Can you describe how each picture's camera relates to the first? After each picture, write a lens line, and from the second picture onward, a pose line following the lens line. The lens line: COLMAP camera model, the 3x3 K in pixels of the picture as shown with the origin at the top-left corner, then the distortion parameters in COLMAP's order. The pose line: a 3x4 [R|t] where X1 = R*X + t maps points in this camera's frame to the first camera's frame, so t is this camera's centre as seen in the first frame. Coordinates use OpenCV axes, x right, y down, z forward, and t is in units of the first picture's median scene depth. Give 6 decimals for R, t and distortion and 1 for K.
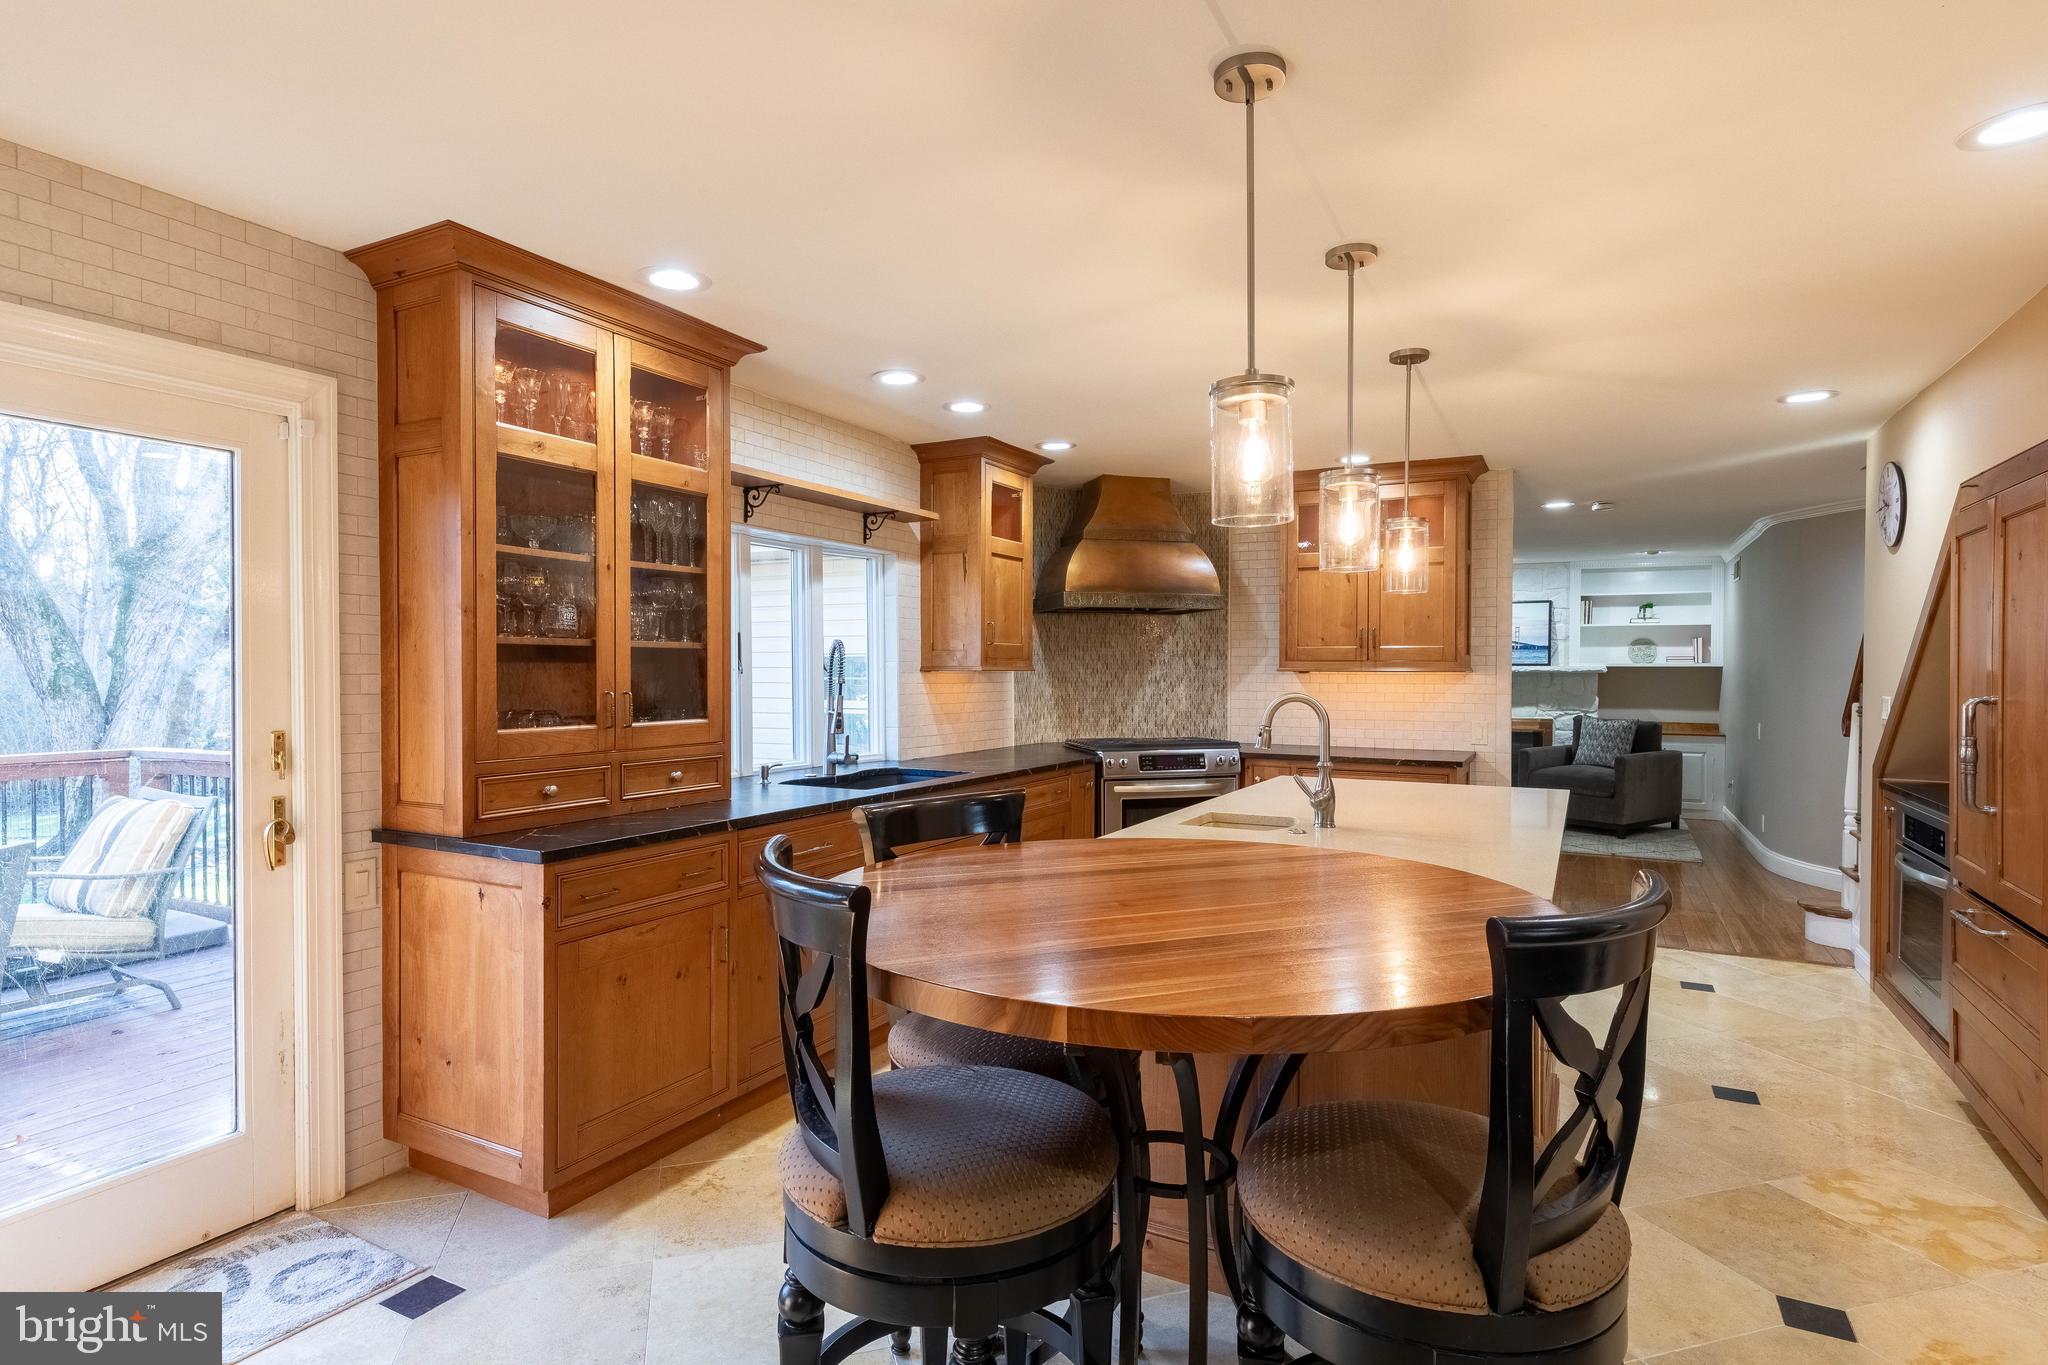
lens RADIAL K [[1064.6, 0, 1026.1], [0, 1064.6, 681.0], [0, 0, 1]] dist [-0.001224, -0.000053]
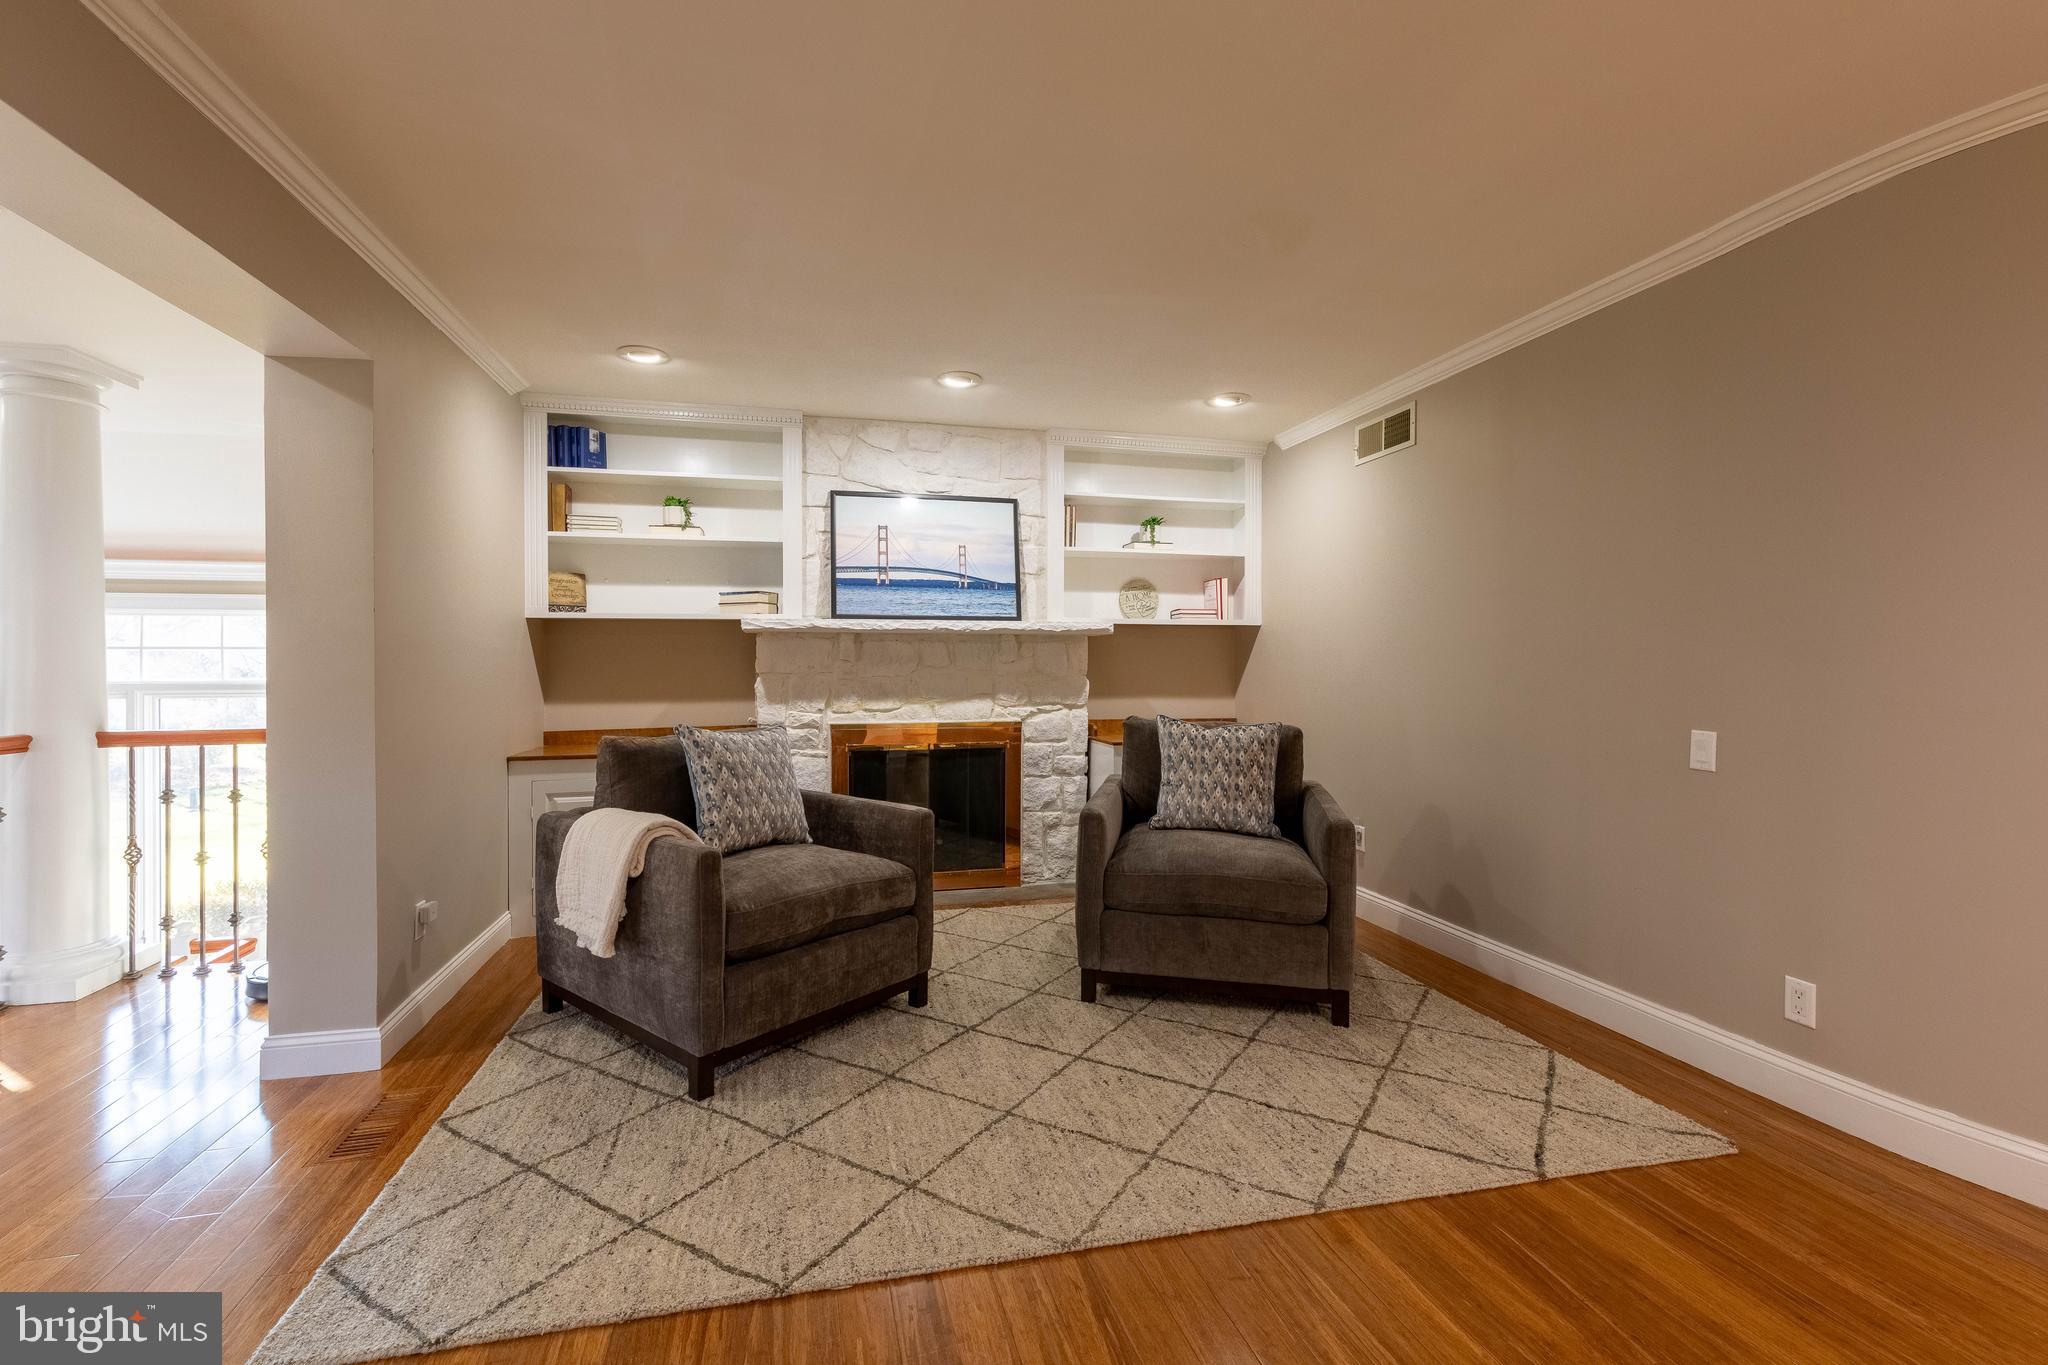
lens RADIAL K [[867.7, 0, 1014.2], [0, 867.7, 671.7], [0, 0, 1]] dist [0.009652, -0.000262]
pose [[0.747383, -0.012379, 0.664278, 0.203126], [0.010175, 0.999922, 0.007186, 0.007730], [-0.664315, 0.001388, 0.747451, 0.678556]]
